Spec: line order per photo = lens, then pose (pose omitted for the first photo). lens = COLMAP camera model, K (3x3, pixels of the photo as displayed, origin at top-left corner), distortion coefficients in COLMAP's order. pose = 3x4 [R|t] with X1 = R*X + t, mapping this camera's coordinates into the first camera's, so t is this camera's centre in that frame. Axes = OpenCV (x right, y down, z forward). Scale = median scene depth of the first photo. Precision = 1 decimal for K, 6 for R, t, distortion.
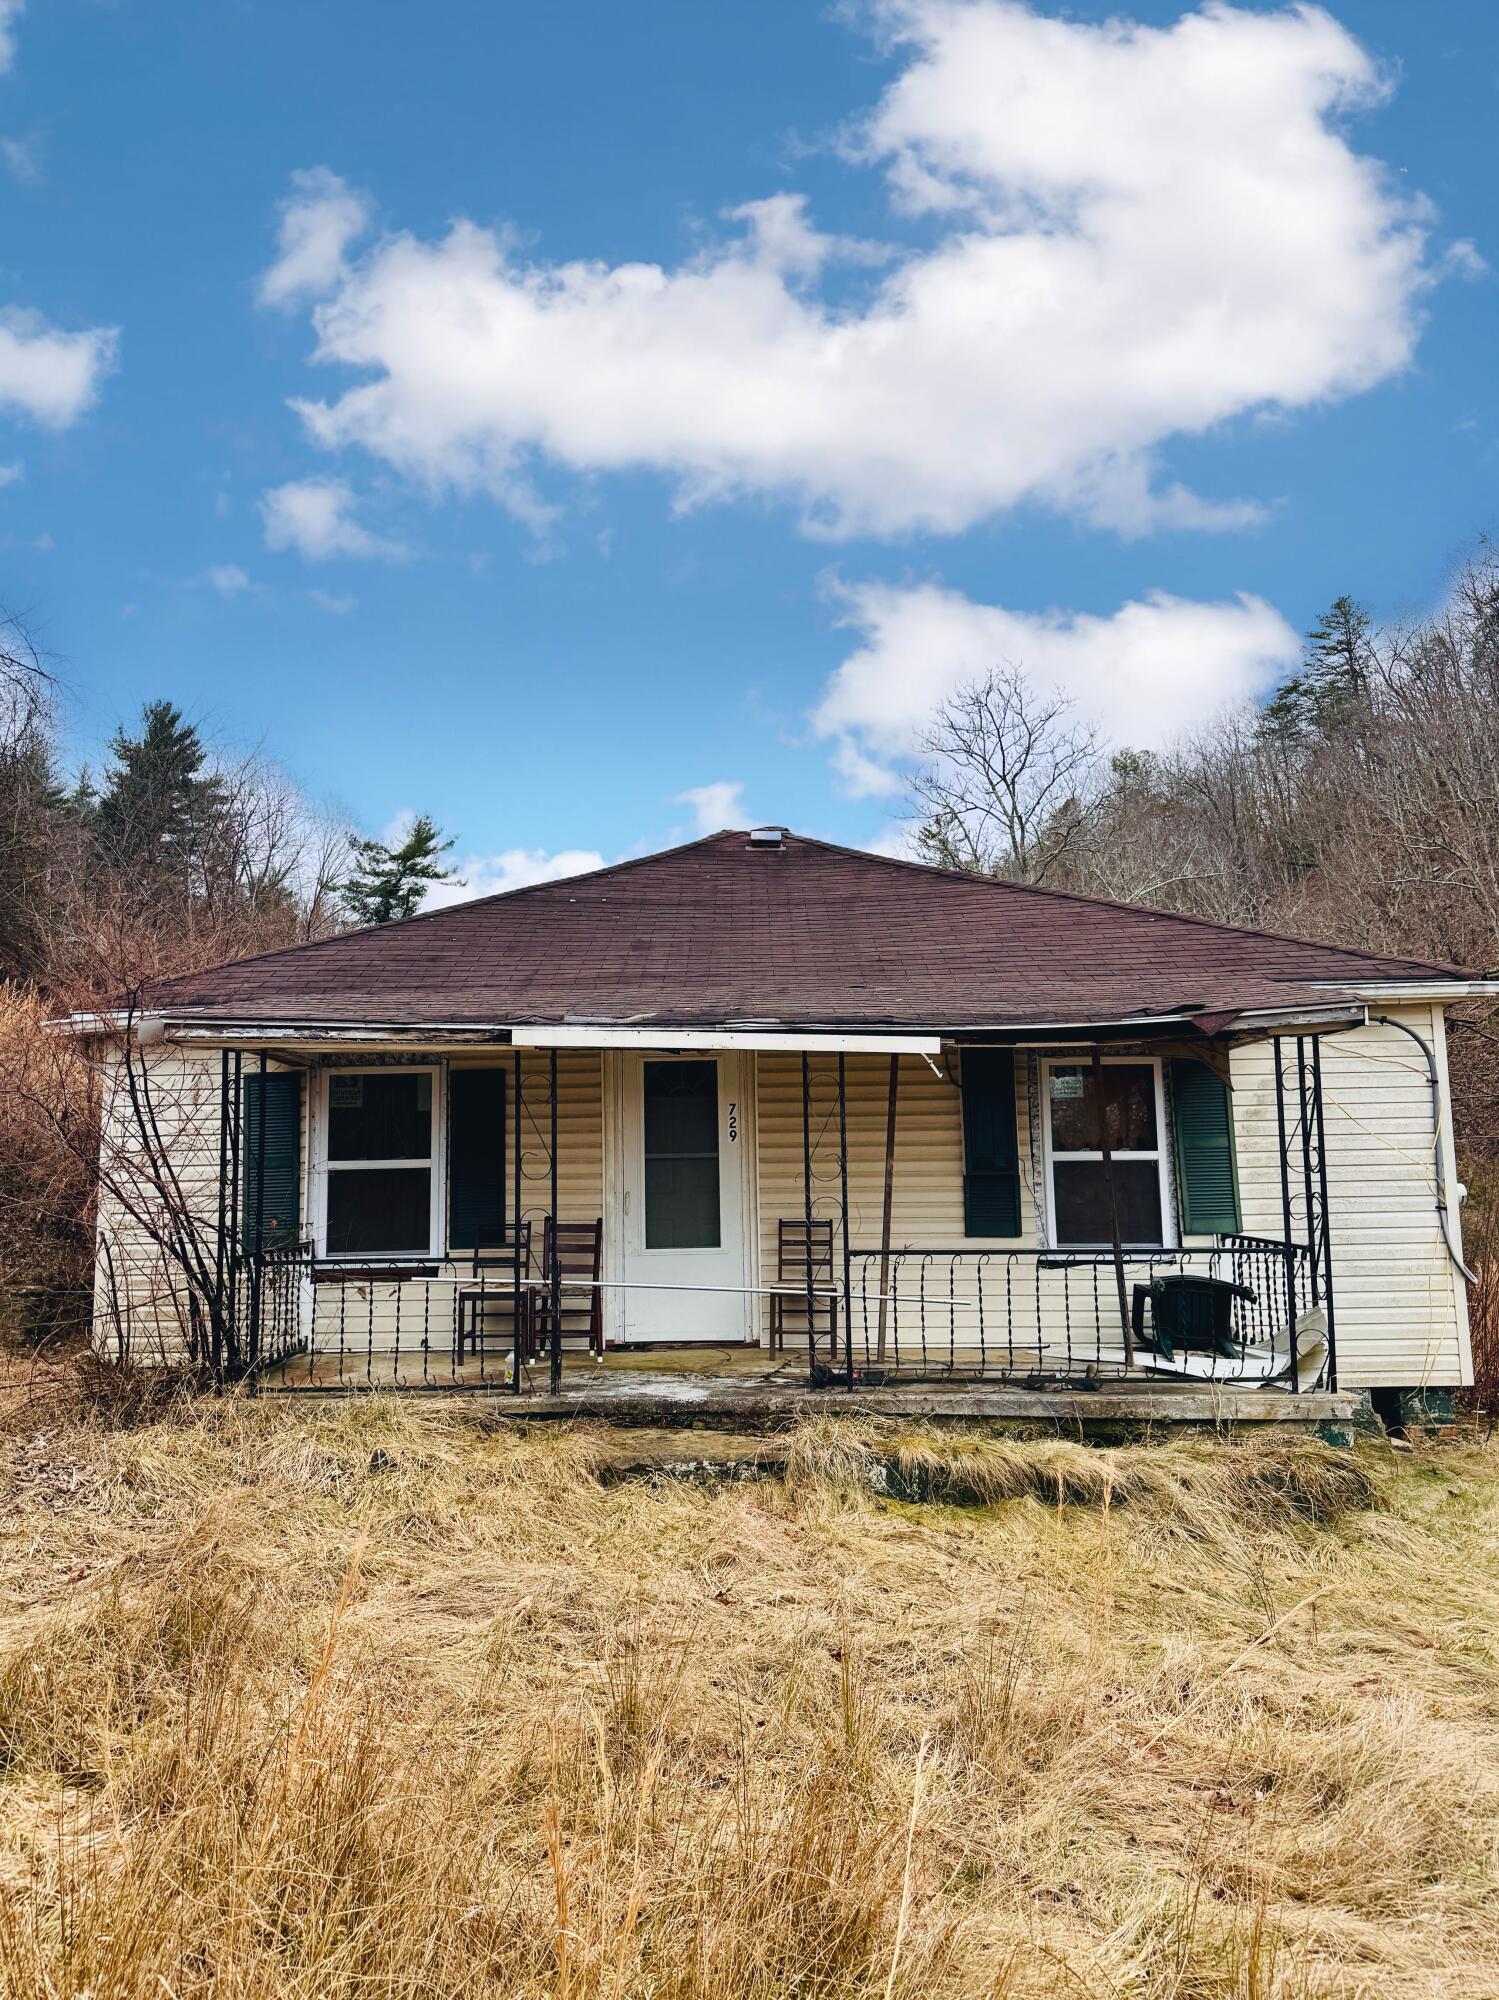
lens RADIAL K [[1396.8, 0, 680.3], [0, 1396.8, 998.8], [0, 0, 1]] dist [0.079652, -0.087868]
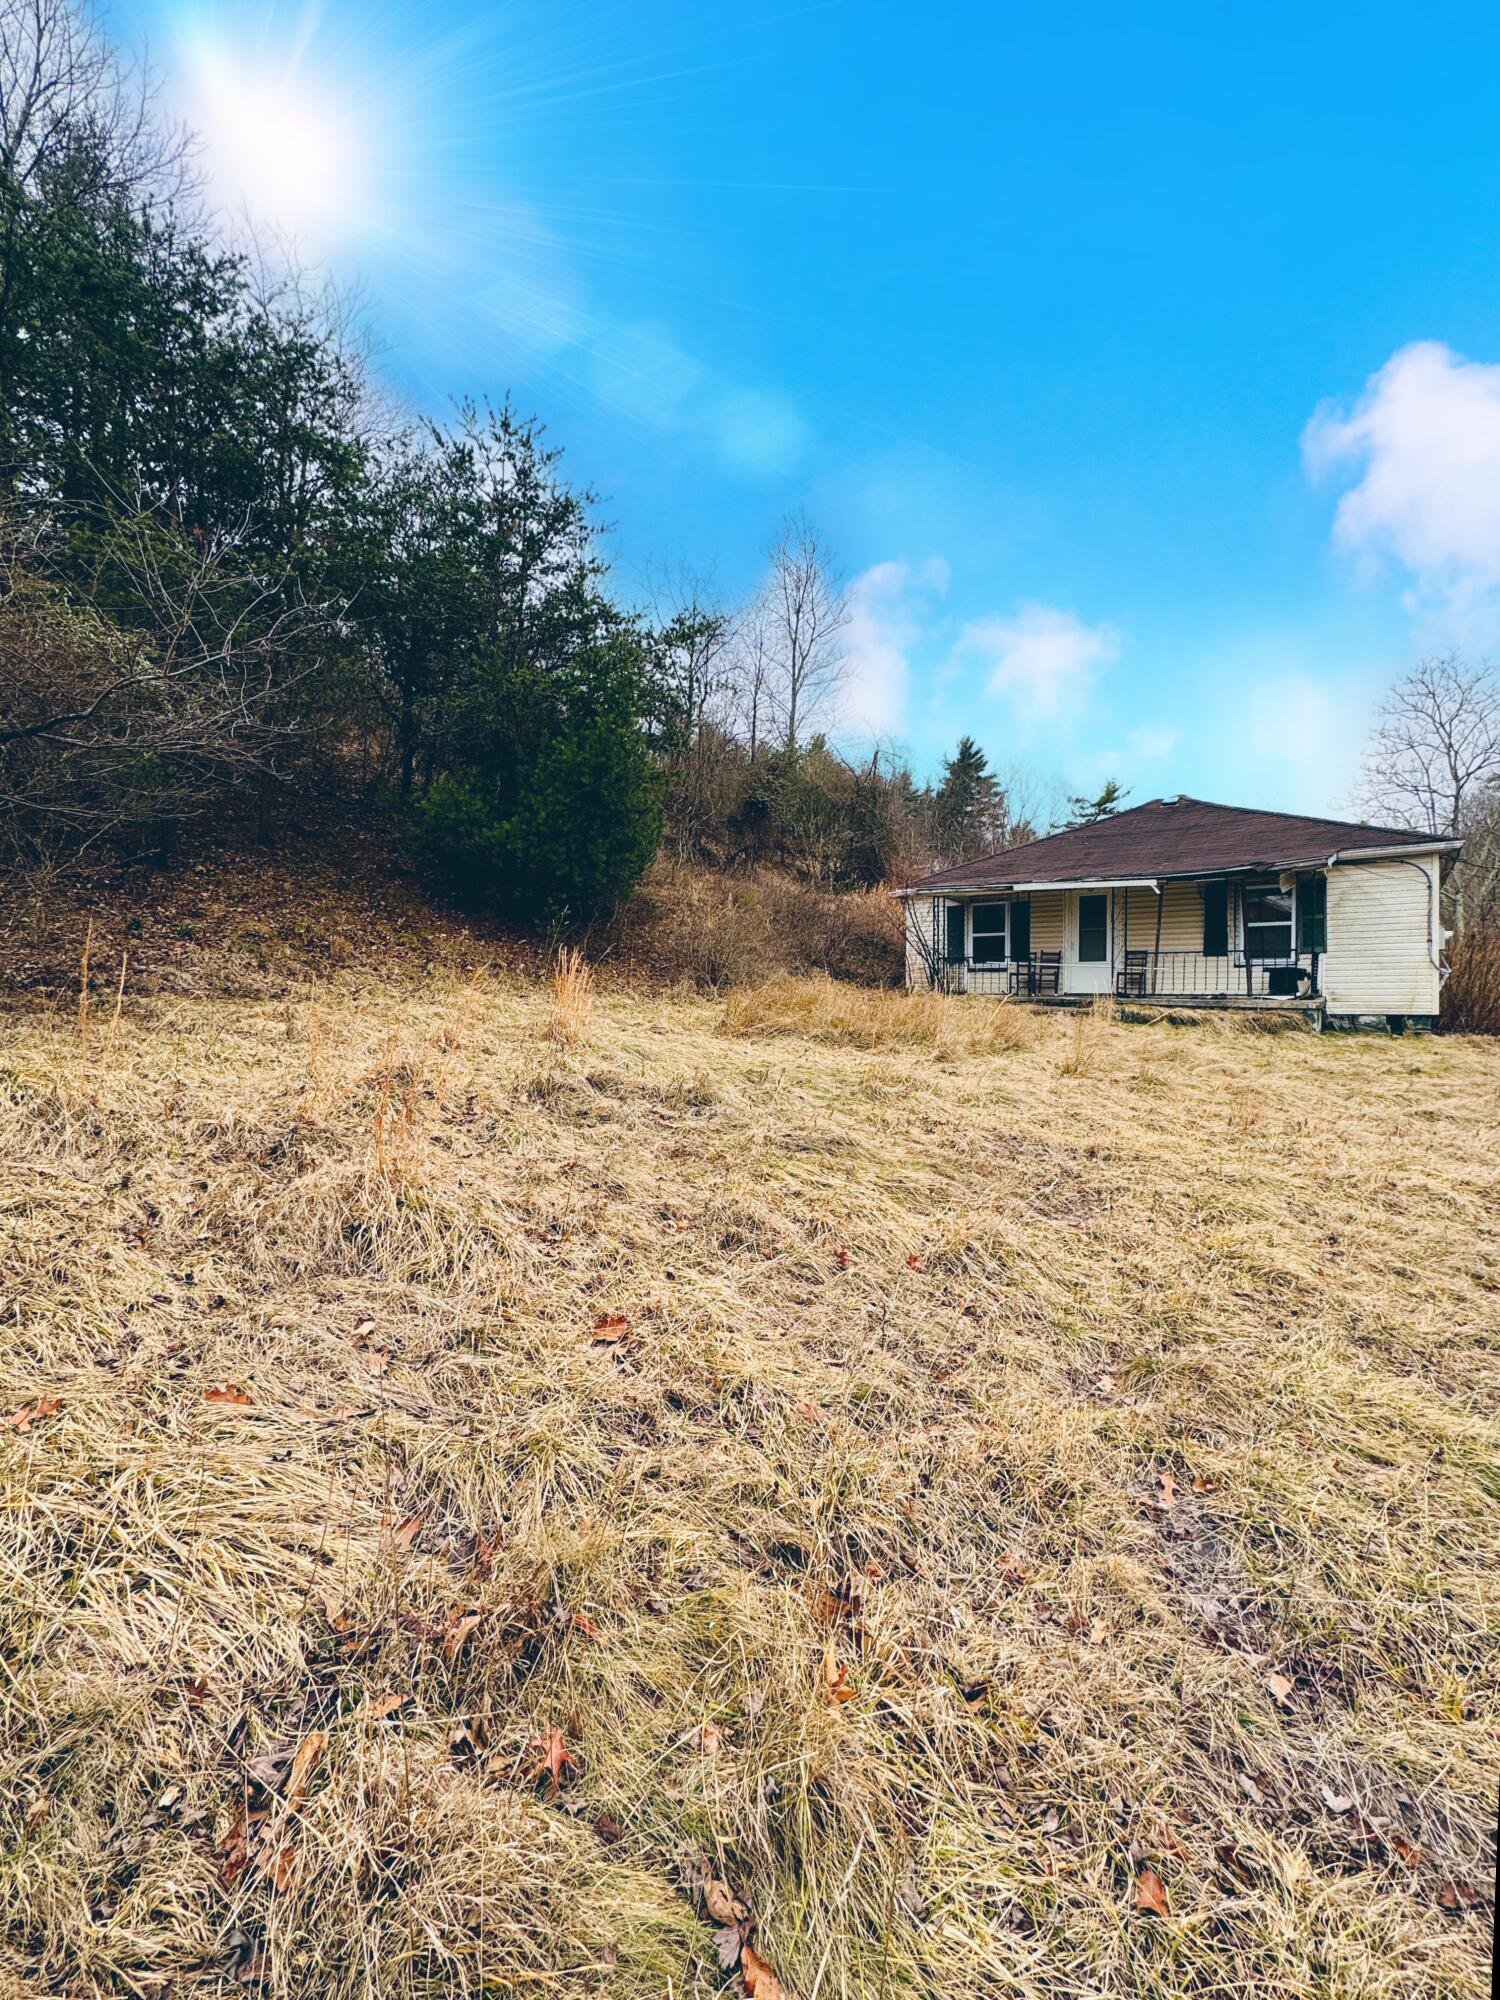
lens RADIAL K [[805.2, 0, 750.0], [0, 805.2, 1000.0], [0, 0, 1]] dist [0.001041, 0.000122]
pose [[0.808085, 0.026082, -0.588488, 0.404906], [0.050968, 0.992177, 0.113961, 0.034380], [0.586856, -0.122084, 0.800434, -0.727262]]
